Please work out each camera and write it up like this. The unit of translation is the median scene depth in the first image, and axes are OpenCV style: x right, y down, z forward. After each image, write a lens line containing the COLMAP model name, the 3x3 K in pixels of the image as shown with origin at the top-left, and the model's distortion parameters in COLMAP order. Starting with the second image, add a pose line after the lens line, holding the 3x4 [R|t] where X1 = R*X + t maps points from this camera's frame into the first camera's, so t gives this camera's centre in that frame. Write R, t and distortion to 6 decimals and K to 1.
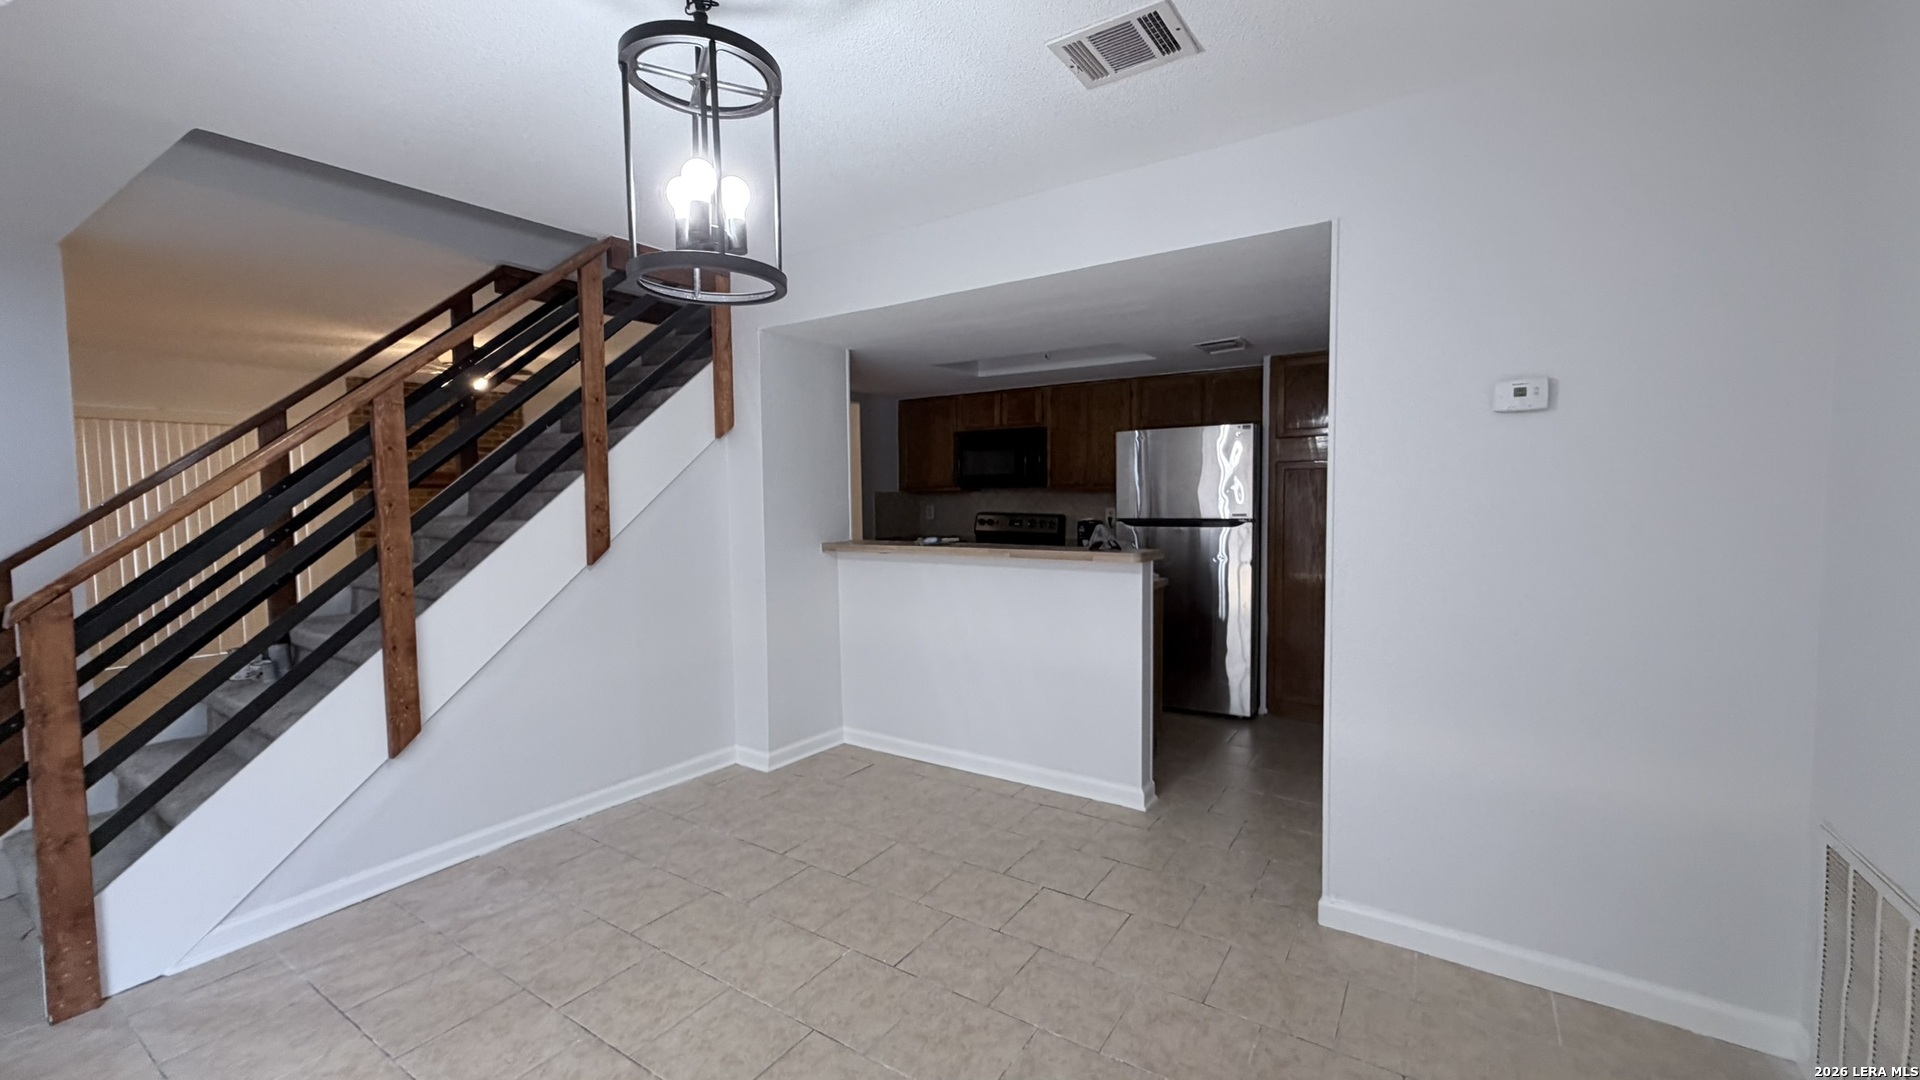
lens RADIAL K [[771.4, 0, 961.5], [0, 771.4, 539.1], [0, 0, 1]] dist [-0.001210, -0.000037]
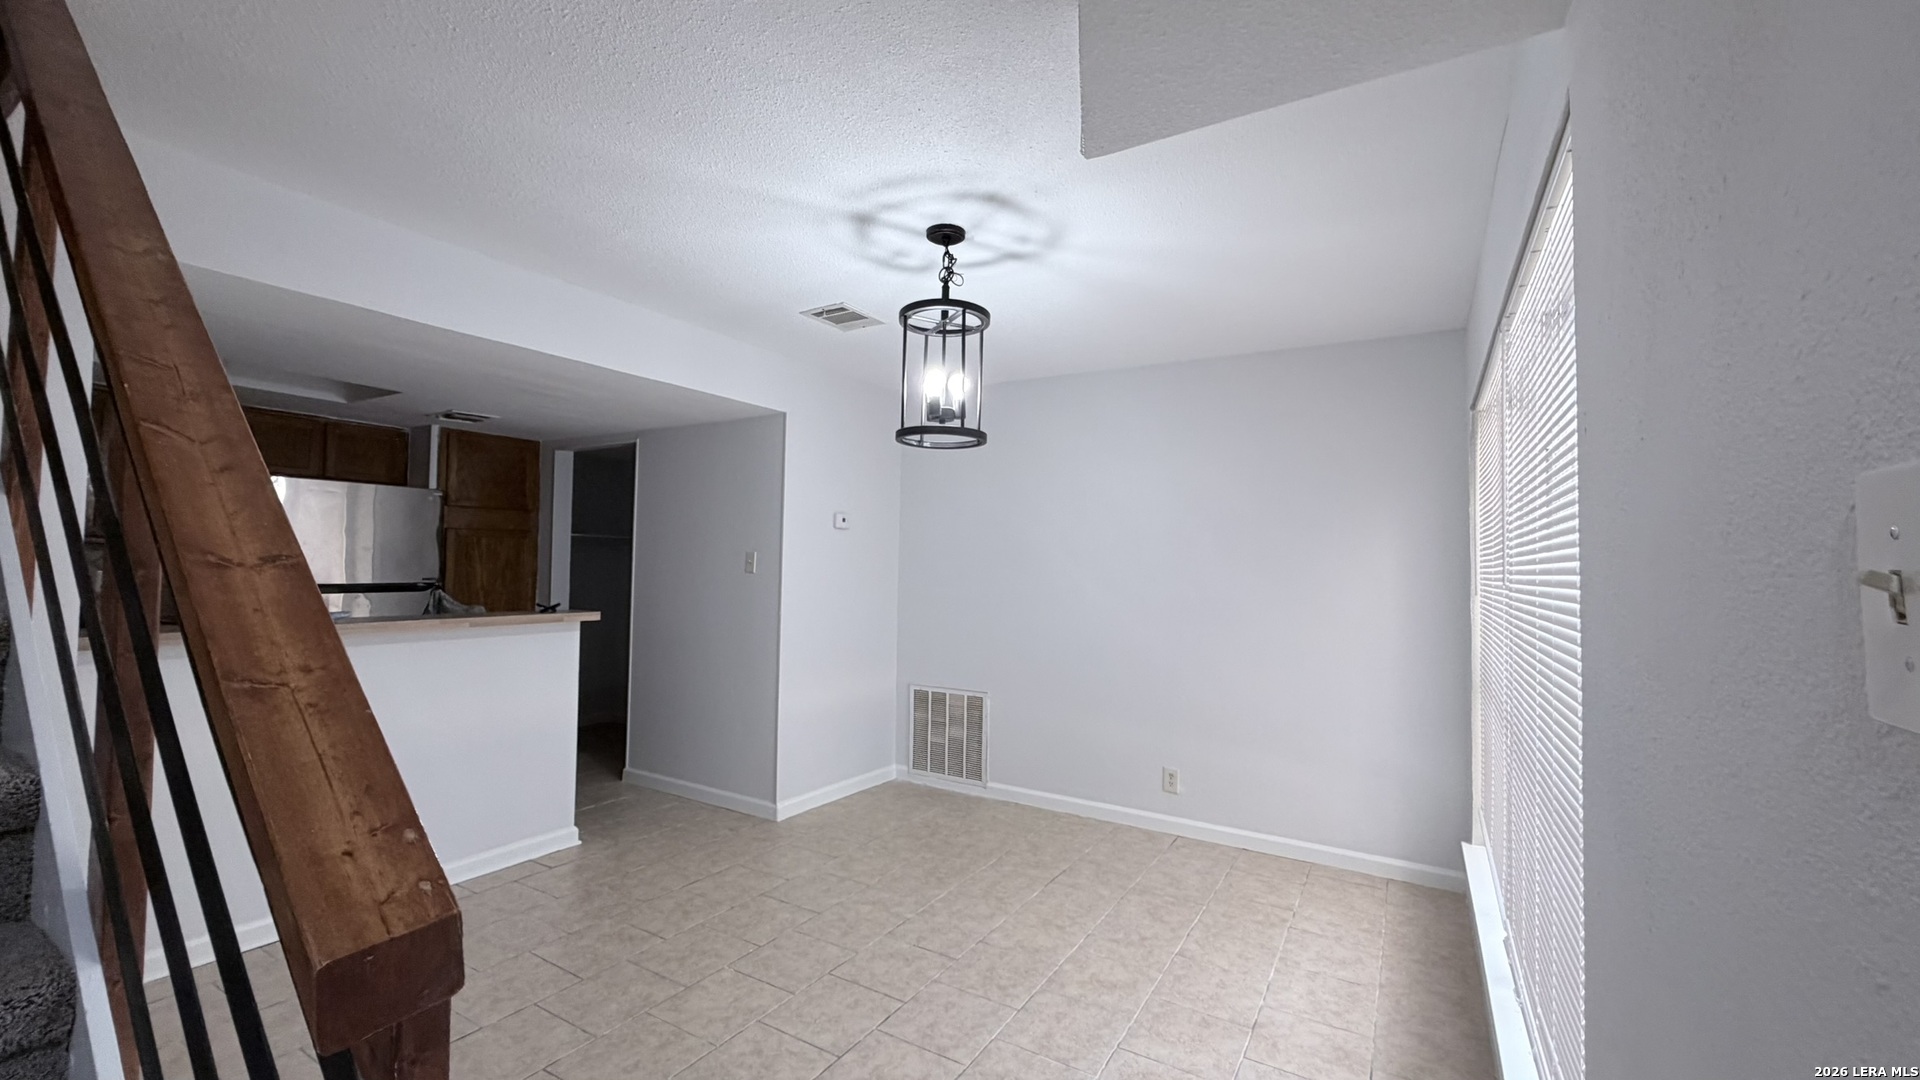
lens RADIAL K [[771.4, 0, 958.6], [0, 771.4, 543.2], [0, 0, 1]] dist [-0.001210, -0.000037]
pose [[-0.046019, 0.038940, 0.998181, -1.312600], [0.039584, 0.998526, -0.037129, -0.027605], [-0.998156, 0.037803, -0.047493, 0.698477]]
